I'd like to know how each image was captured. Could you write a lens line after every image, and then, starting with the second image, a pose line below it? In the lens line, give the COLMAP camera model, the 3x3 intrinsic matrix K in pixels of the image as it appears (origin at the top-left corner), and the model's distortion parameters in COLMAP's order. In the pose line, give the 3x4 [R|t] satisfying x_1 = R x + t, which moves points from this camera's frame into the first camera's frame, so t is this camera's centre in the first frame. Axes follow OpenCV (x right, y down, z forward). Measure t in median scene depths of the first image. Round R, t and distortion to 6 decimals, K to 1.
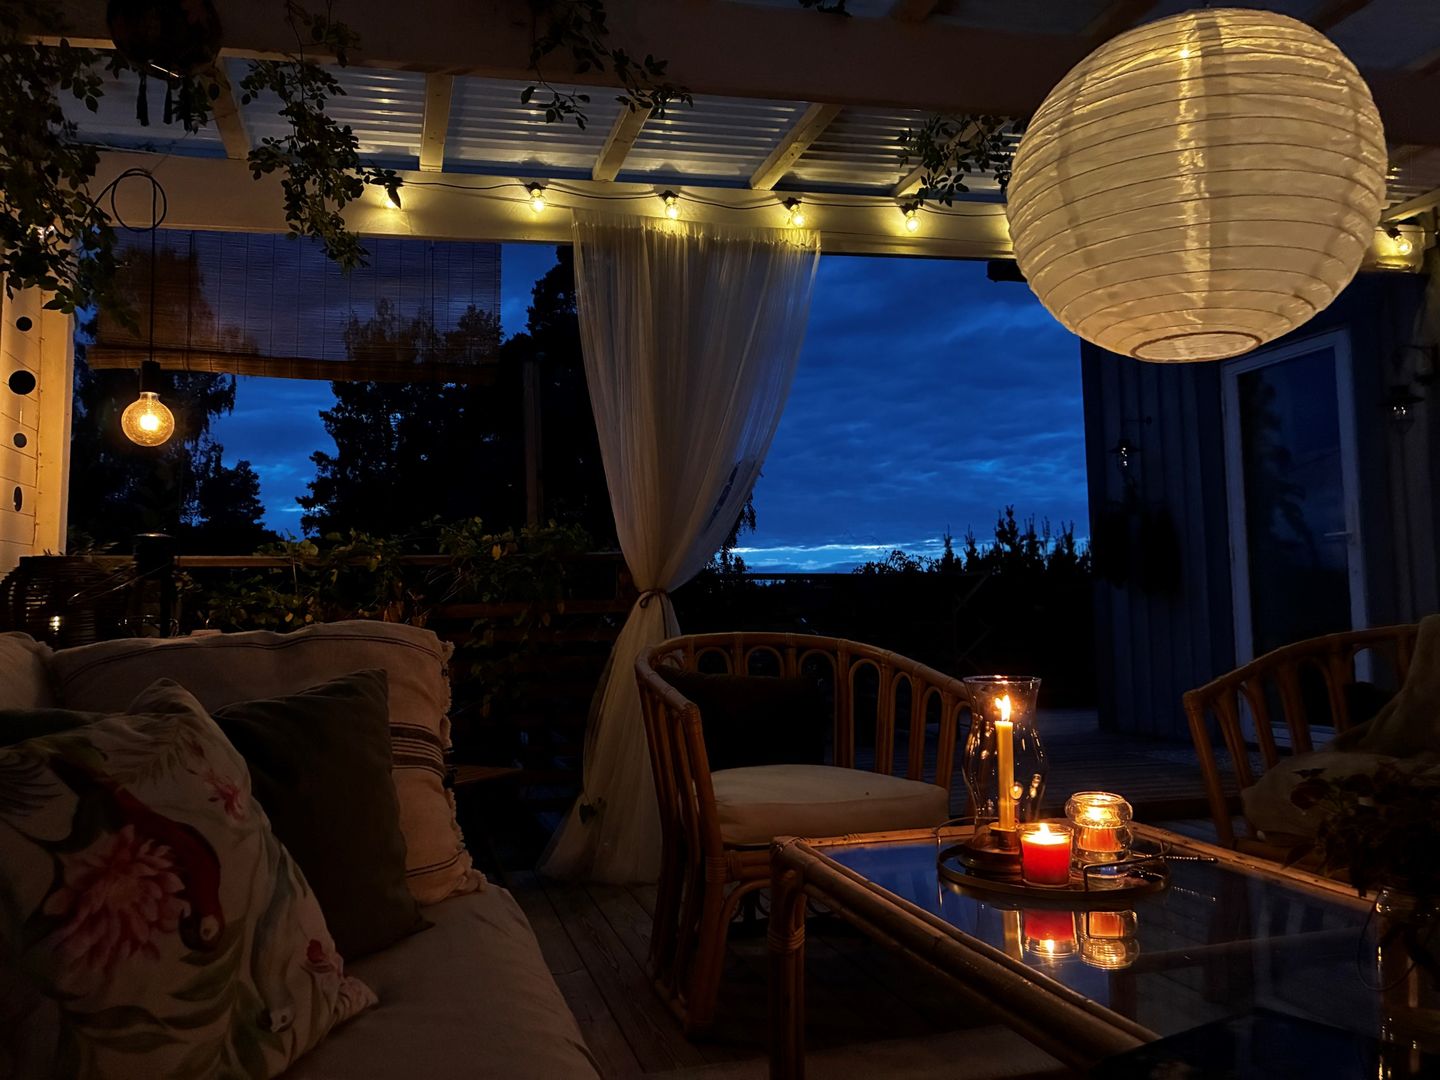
lens RADIAL K [[1091.3, 0, 720.0], [0, 1091.3, 540.0], [0, 0, 1]] dist [-0.002993, 0.002264]
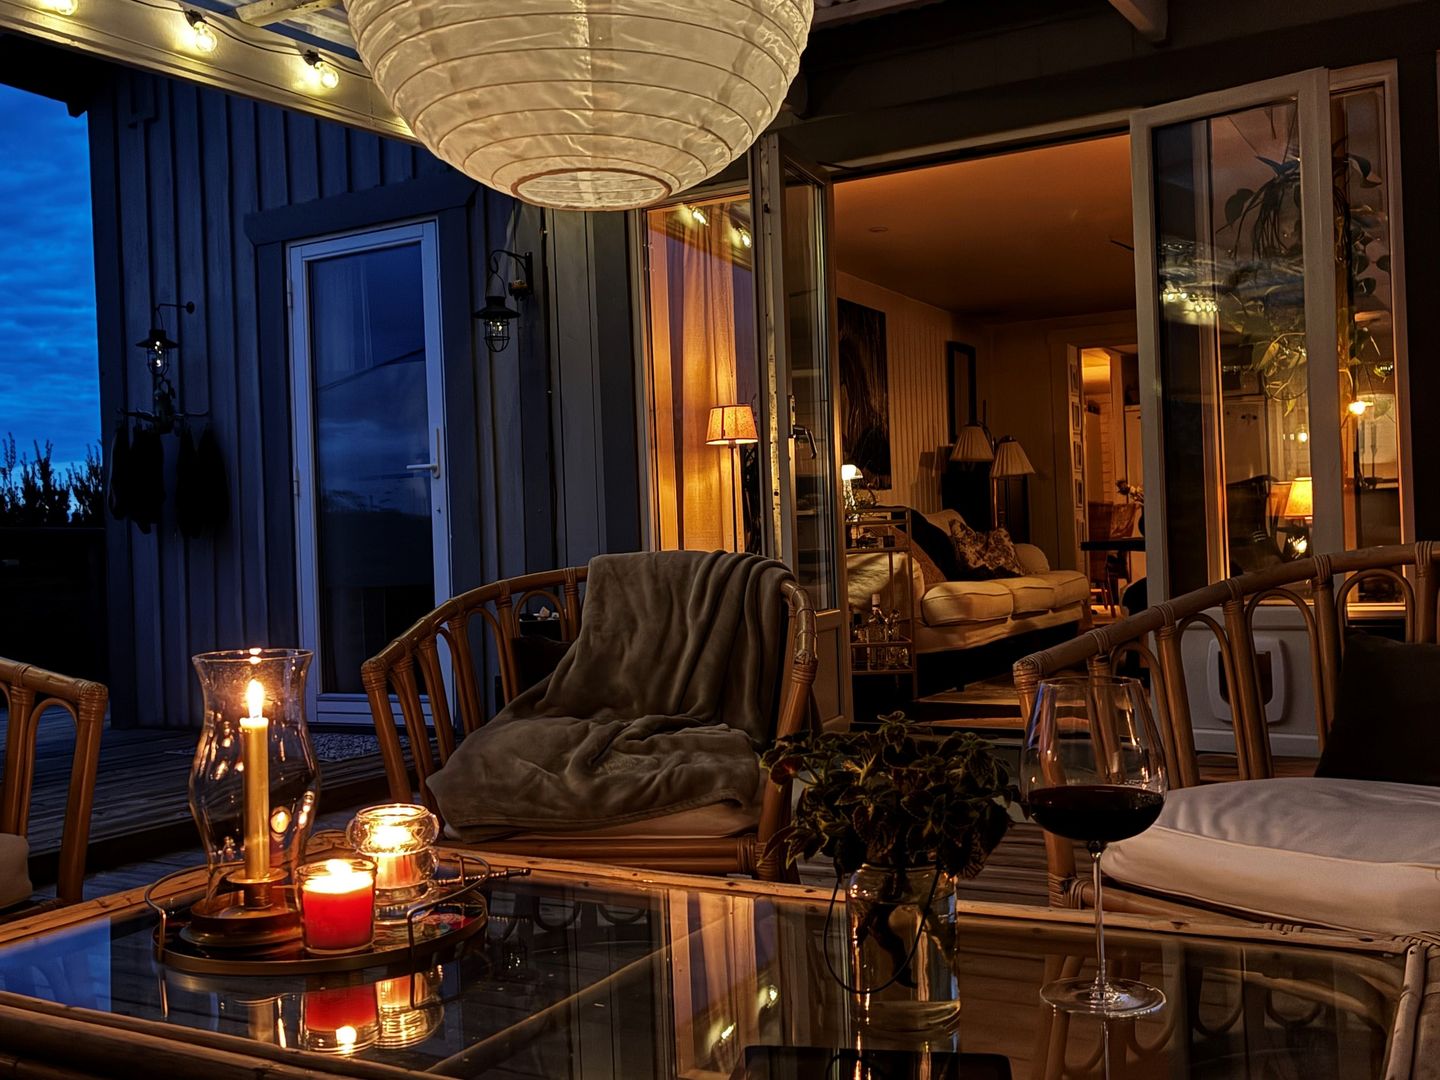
lens RADIAL K [[1424.7, 0, 720.0], [0, 1424.7, 540.0], [0, 0, 1]] dist [0.002974, 0.023452]
pose [[0.713016, -0.006877, 0.701114, -0.144876], [-0.026299, 0.998986, 0.036544, 0.018502], [-0.700655, -0.044495, 0.712112, 0.189904]]
